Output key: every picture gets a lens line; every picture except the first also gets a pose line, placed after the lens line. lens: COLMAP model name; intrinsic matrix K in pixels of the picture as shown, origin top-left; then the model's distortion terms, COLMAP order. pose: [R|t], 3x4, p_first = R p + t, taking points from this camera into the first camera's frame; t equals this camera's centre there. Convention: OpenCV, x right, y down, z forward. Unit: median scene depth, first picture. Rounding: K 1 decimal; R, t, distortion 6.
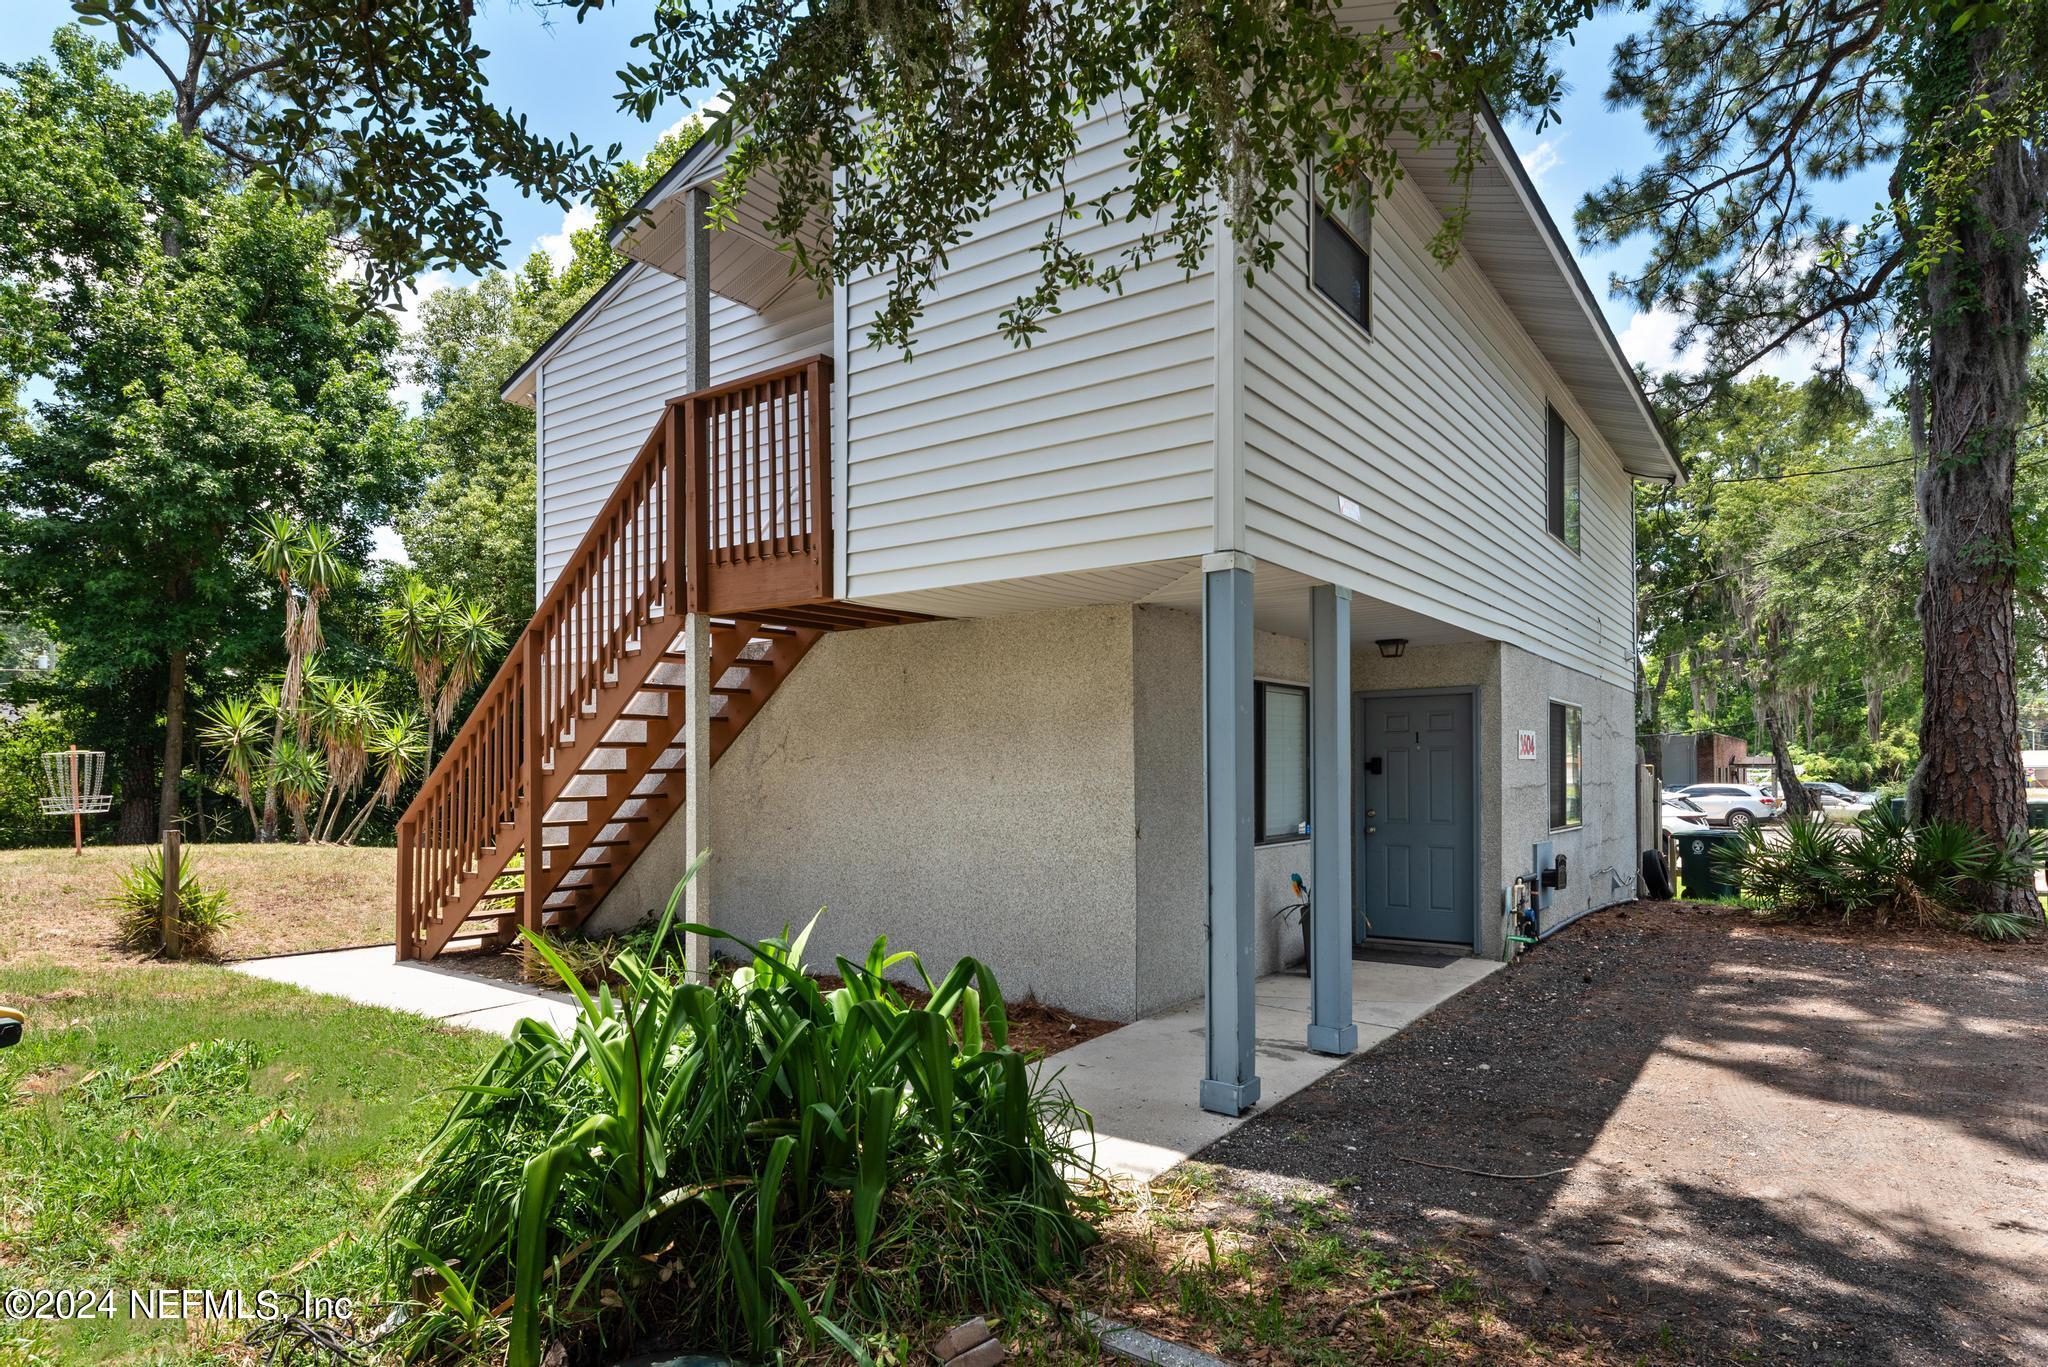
lens RADIAL K [[1125.9, 0, 1024.4], [0, 1125.9, 775.3], [0, 0, 1]] dist [-0.000543, -0.000109]
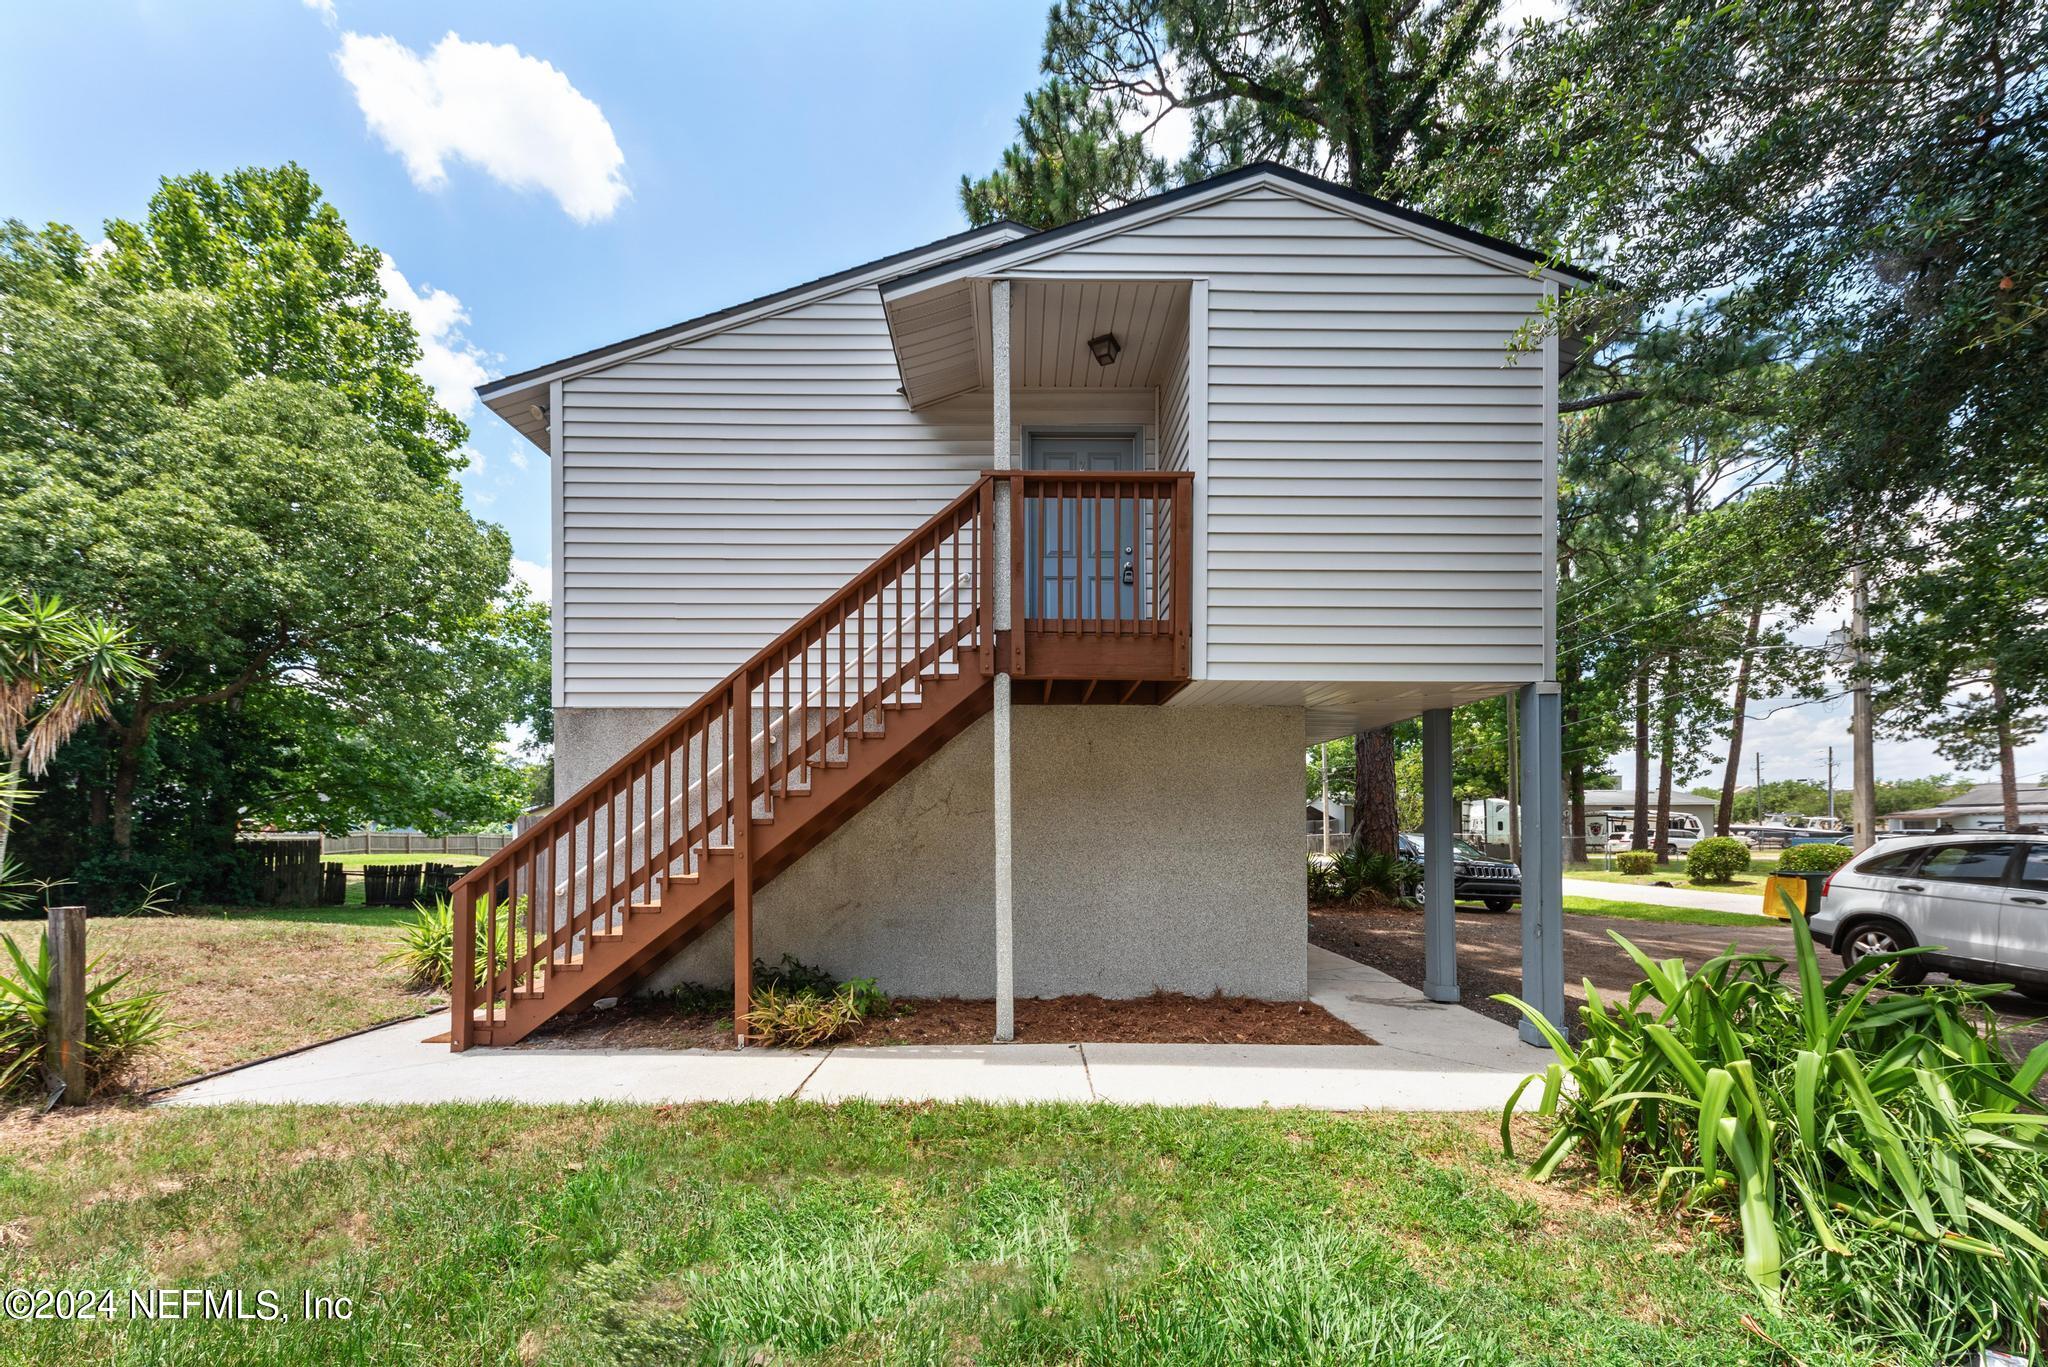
lens RADIAL K [[726.6, 0, 1024.7], [0, 726.6, 829.8], [0, 0, 1]] dist [-0.000054, -0.000050]
pose [[0.799990, 0.015133, 0.599823, -0.664990], [-0.005616, 0.999827, -0.017735, 0.018379], [-0.599987, 0.010819, 0.799936, 0.421437]]
